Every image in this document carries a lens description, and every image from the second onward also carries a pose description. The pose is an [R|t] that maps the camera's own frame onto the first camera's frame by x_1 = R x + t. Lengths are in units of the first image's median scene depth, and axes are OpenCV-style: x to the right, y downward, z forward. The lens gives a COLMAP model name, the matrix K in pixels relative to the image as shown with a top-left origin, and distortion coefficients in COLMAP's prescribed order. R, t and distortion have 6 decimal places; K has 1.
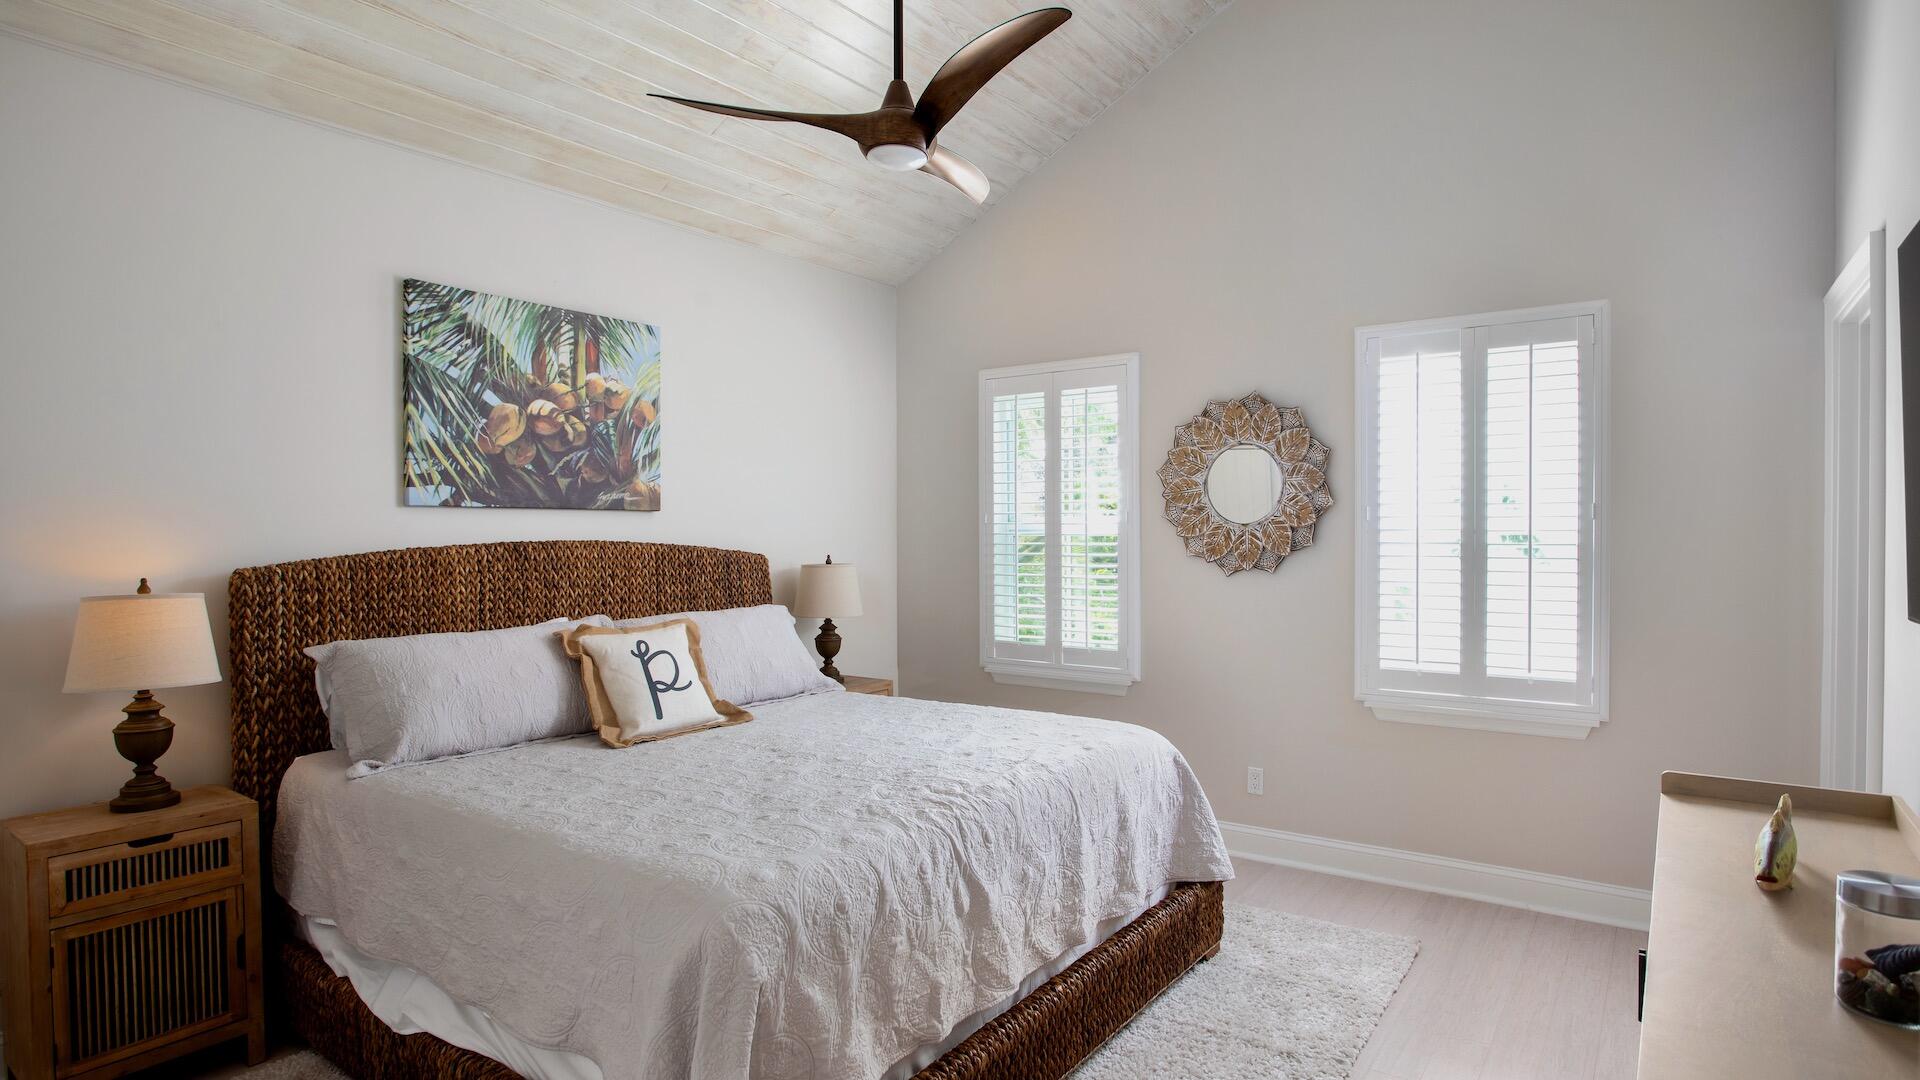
lens RADIAL K [[993.1, 0, 976.5], [0, 993.1, 529.5], [0, 0, 1]] dist [-0.032917, 0.002813]
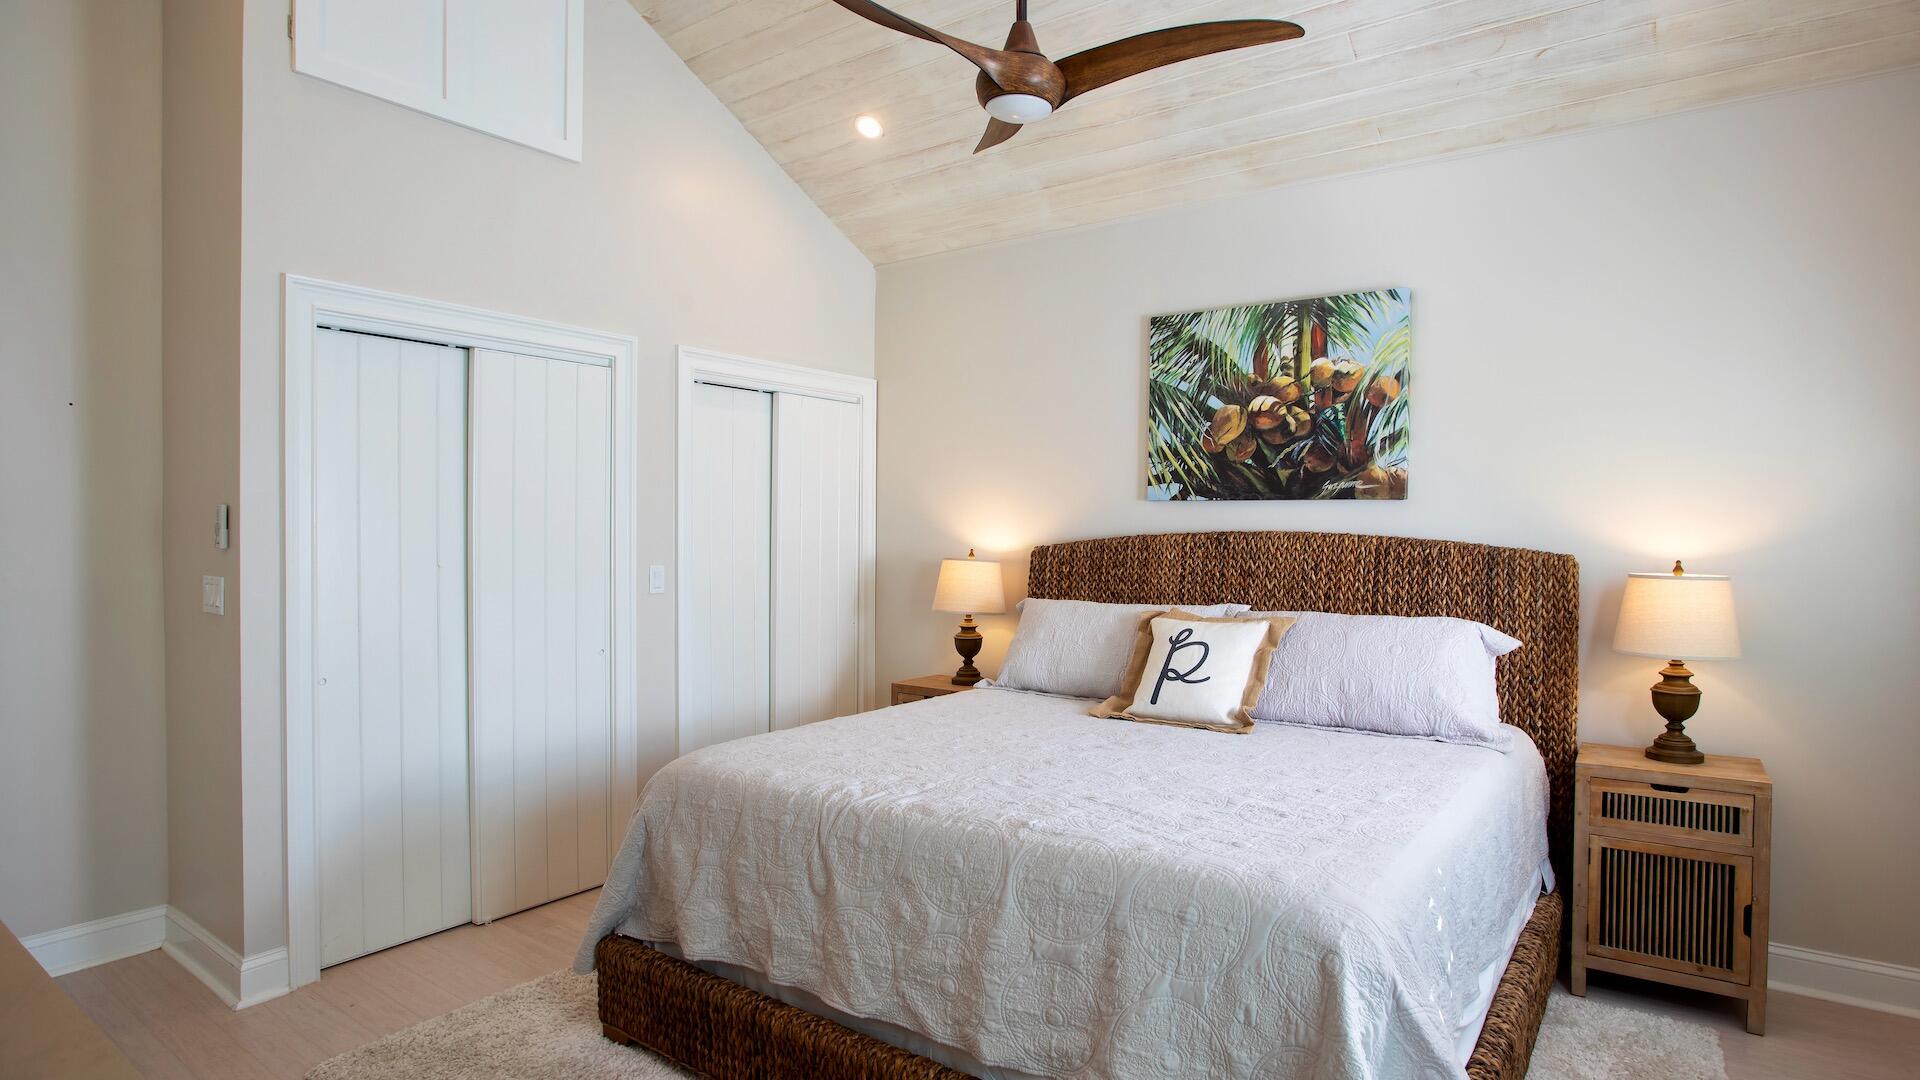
lens RADIAL K [[993.1, 0, 972.4], [0, 993.1, 534.0], [0, 0, 1]] dist [-0.032917, 0.002813]
pose [[0.020802, 0.027913, -0.999394, 0.607948], [0.009137, 0.999563, 0.028108, -0.017577], [0.999742, -0.009717, 0.020538, 0.670850]]
